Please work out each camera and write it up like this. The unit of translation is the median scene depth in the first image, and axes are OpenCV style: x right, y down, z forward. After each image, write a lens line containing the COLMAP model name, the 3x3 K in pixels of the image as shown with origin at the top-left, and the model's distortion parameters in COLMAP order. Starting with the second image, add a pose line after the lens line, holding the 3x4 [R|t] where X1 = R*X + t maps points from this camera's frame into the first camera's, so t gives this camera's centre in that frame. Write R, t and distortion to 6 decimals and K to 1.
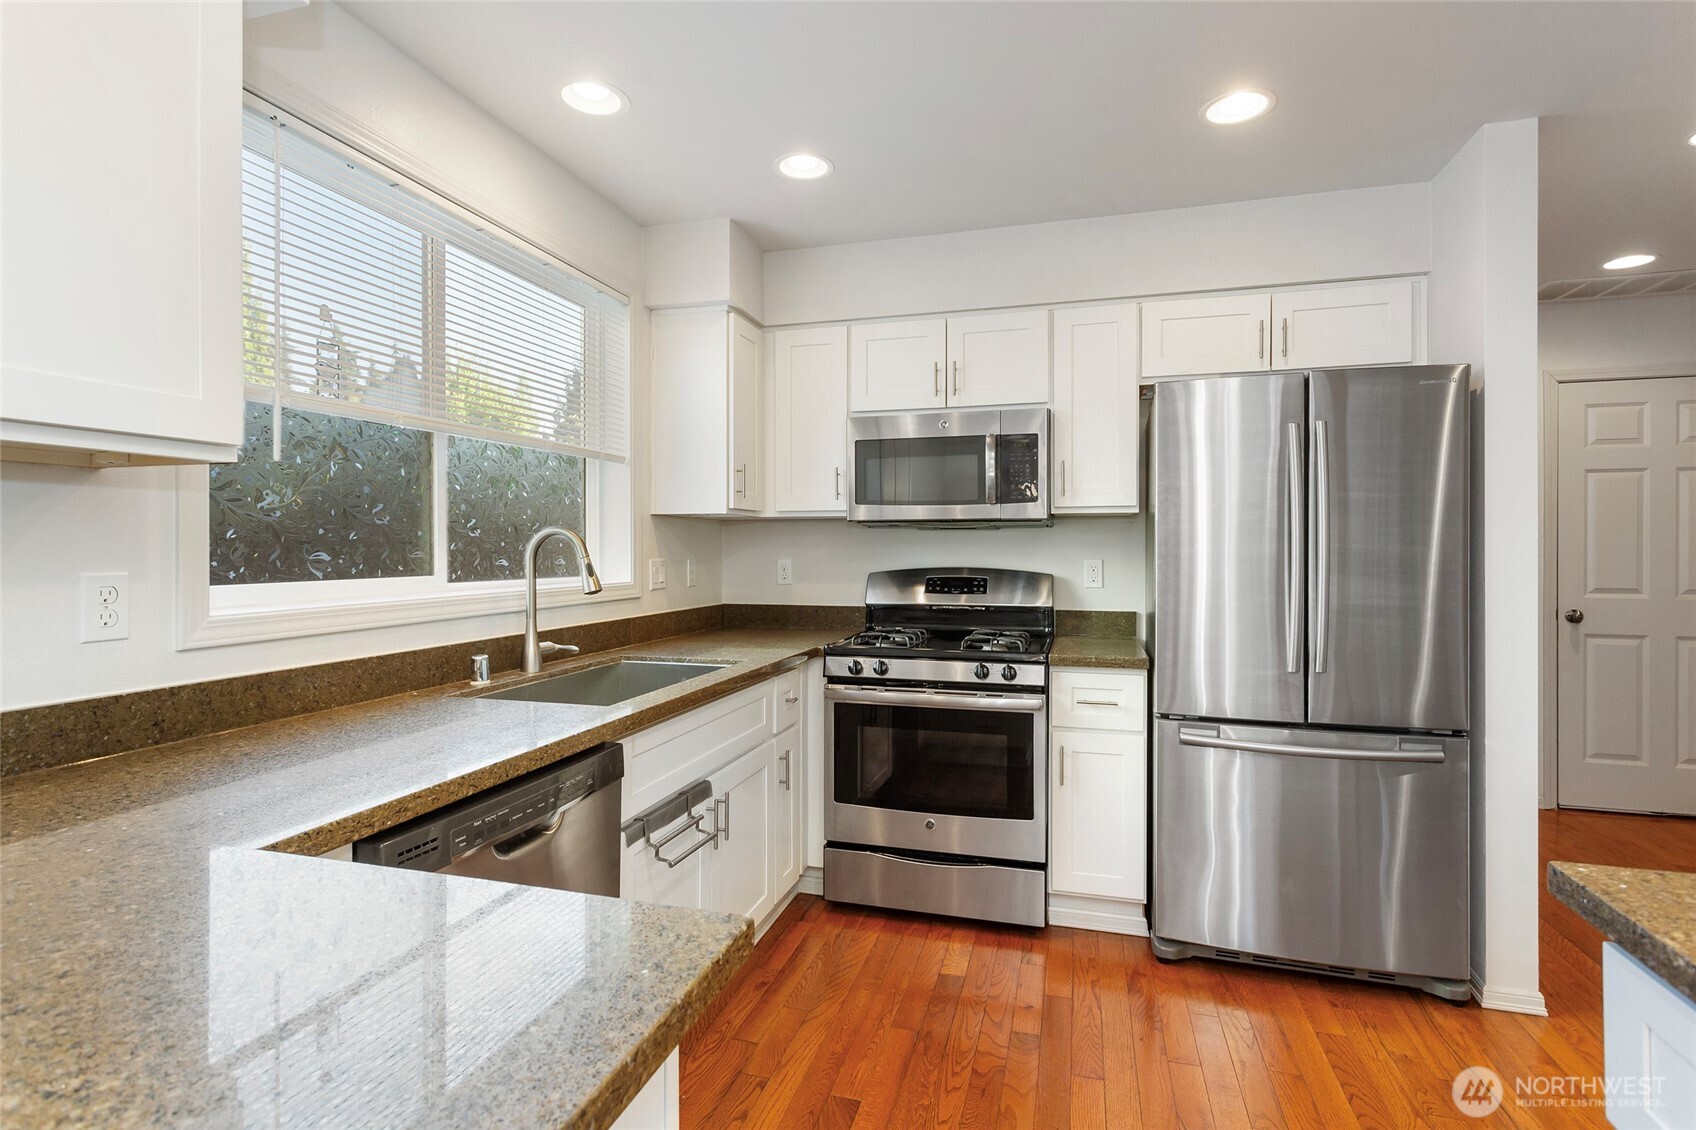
lens RADIAL K [[829.1, 0, 850.4], [0, 829.1, 556.1], [0, 0, 1]] dist [0.009772, 0.000033]
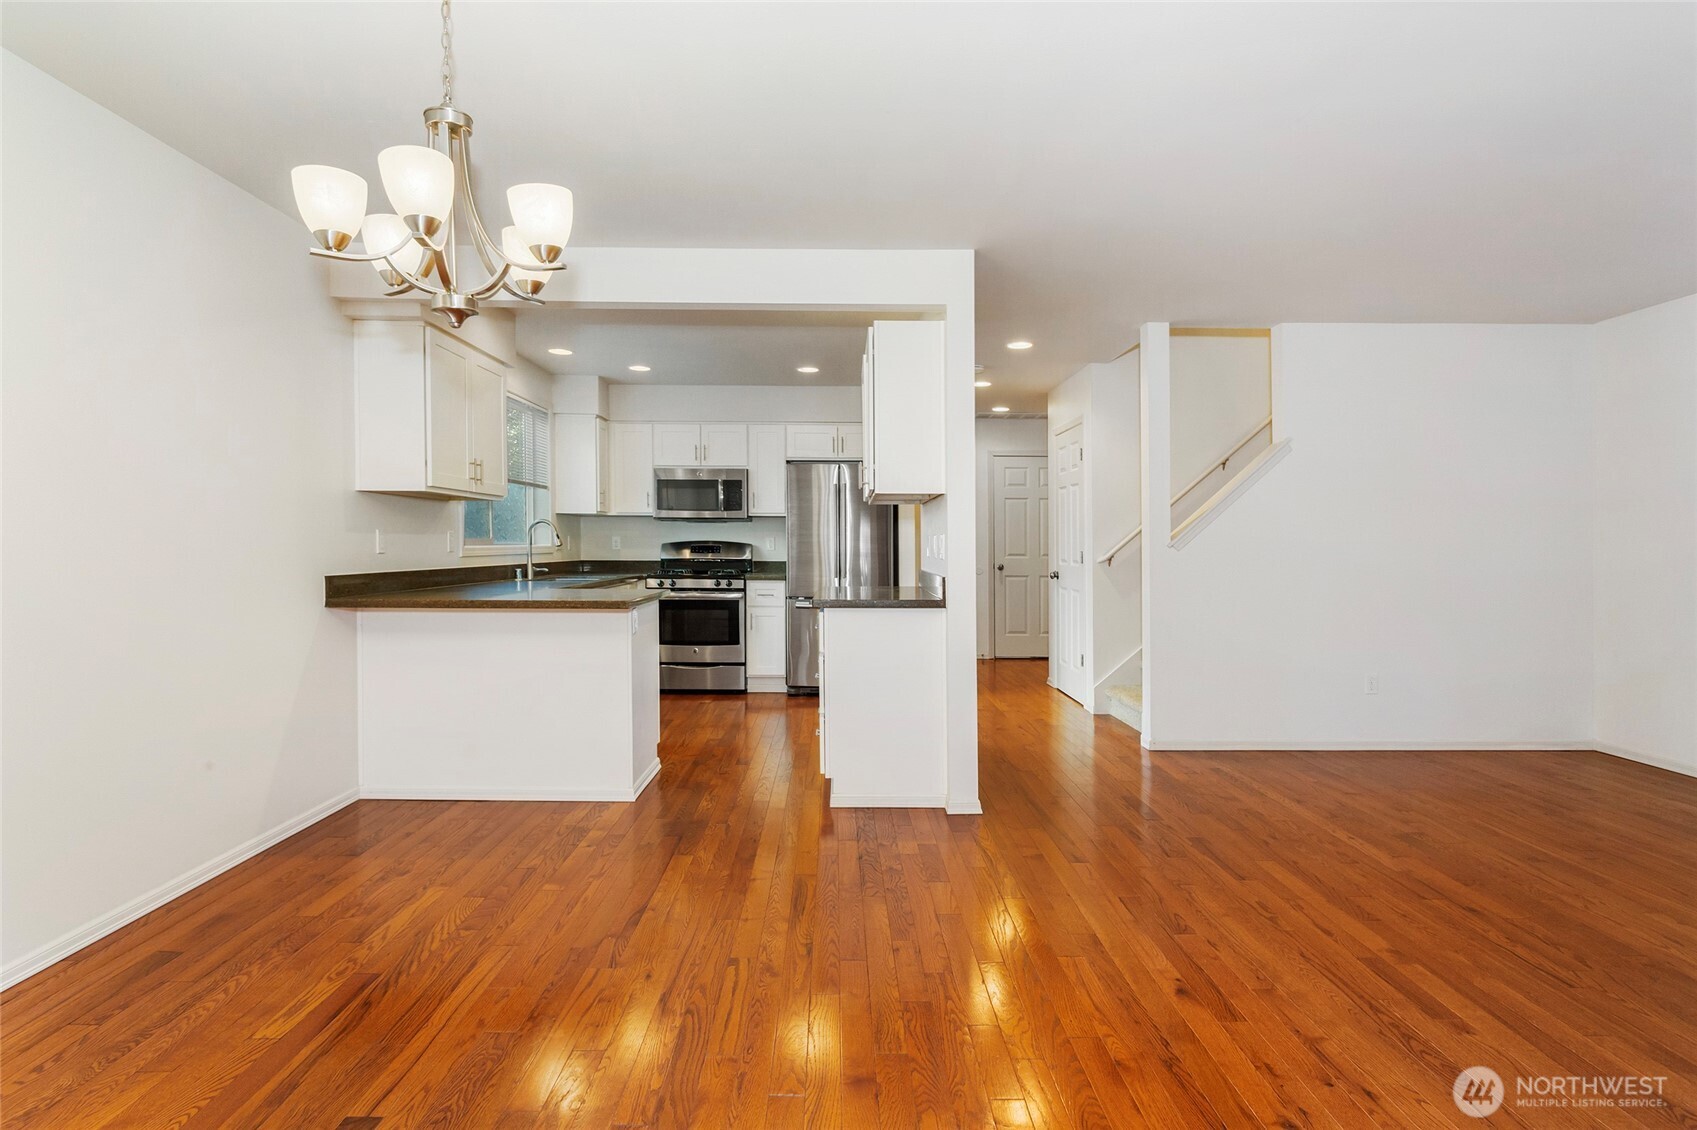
lens RADIAL K [[829.5, 0, 850.9], [0, 829.5, 556.1], [0, 0, 1]] dist [0.009772, 0.000033]
pose [[0.953369, -0.003736, 0.301785, -0.180416], [0.003024, 0.999991, 0.002827, 0.055325], [-0.301793, -0.001783, 0.953372, -1.285405]]
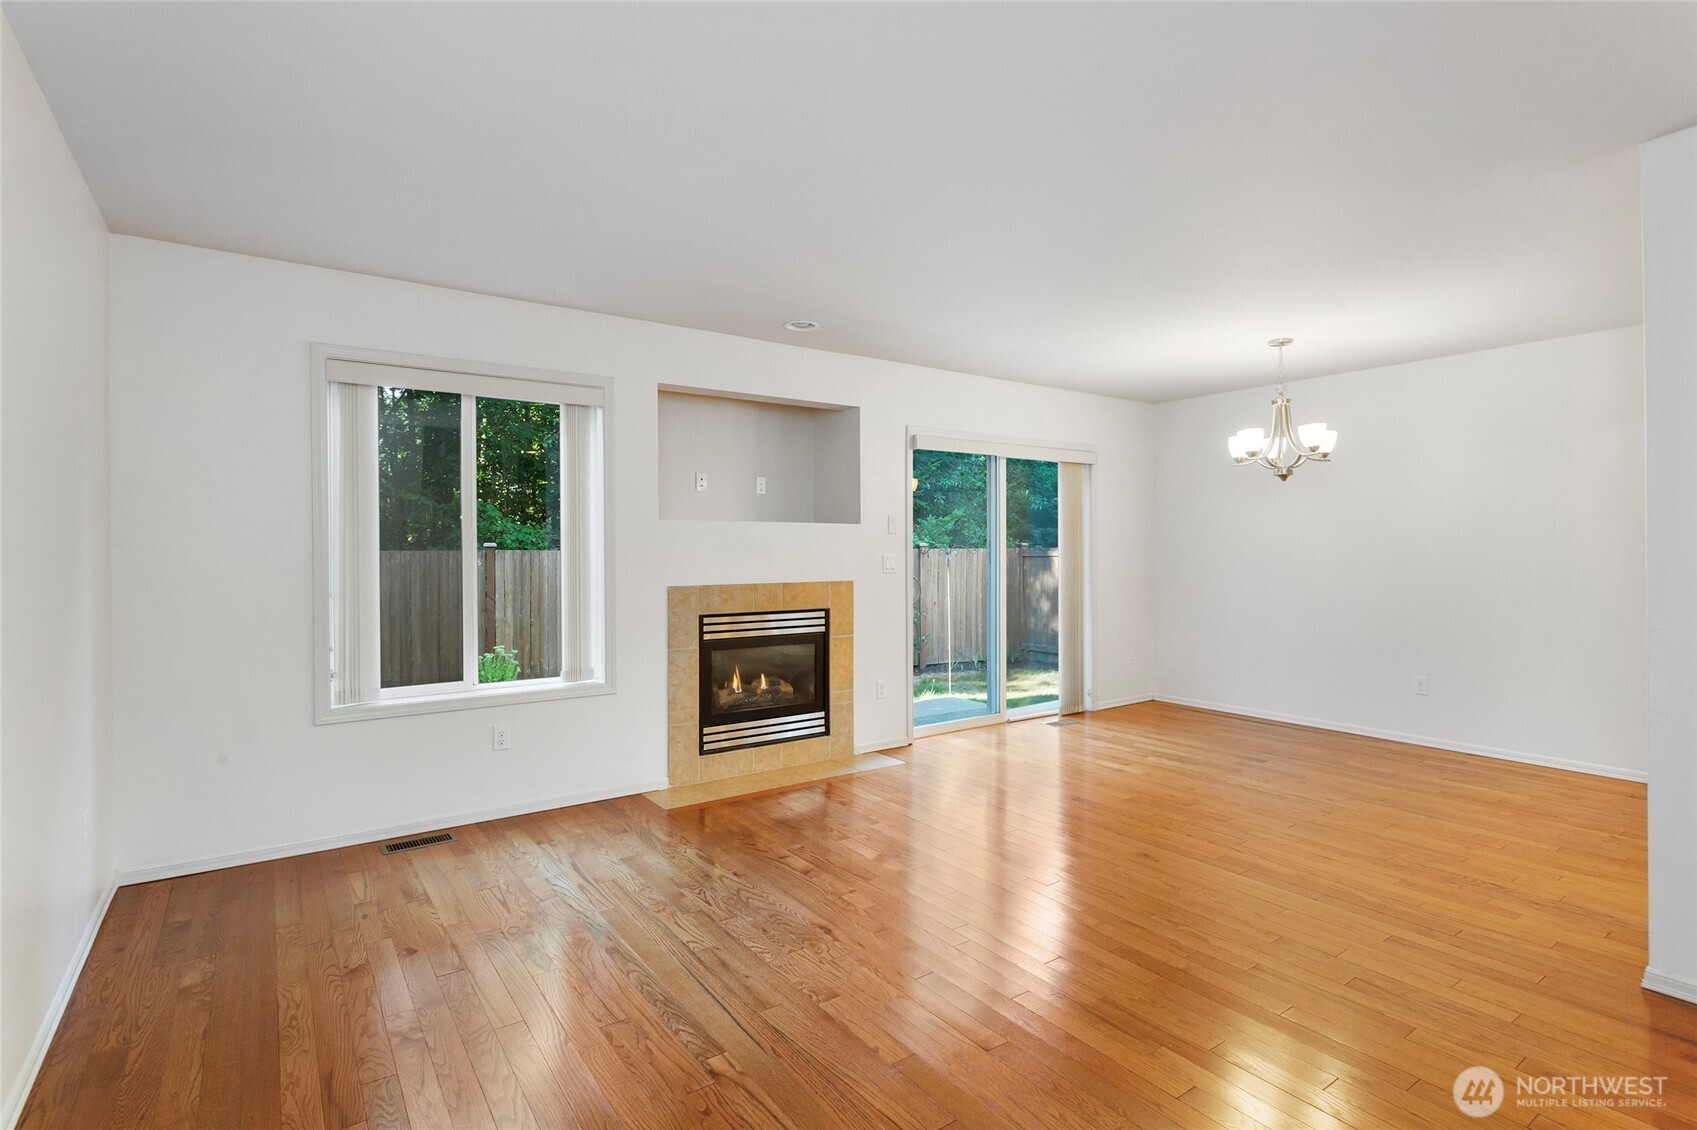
lens RADIAL K [[829.5, 0, 850.9], [0, 829.5, 556.1], [0, 0, 1]] dist [0.009772, 0.000033]
pose [[-0.604176, 0.005668, -0.796830, 1.513095], [-0.007835, 0.999884, 0.013053, 0.012237], [0.796812, 0.014130, -0.604062, -0.291582]]
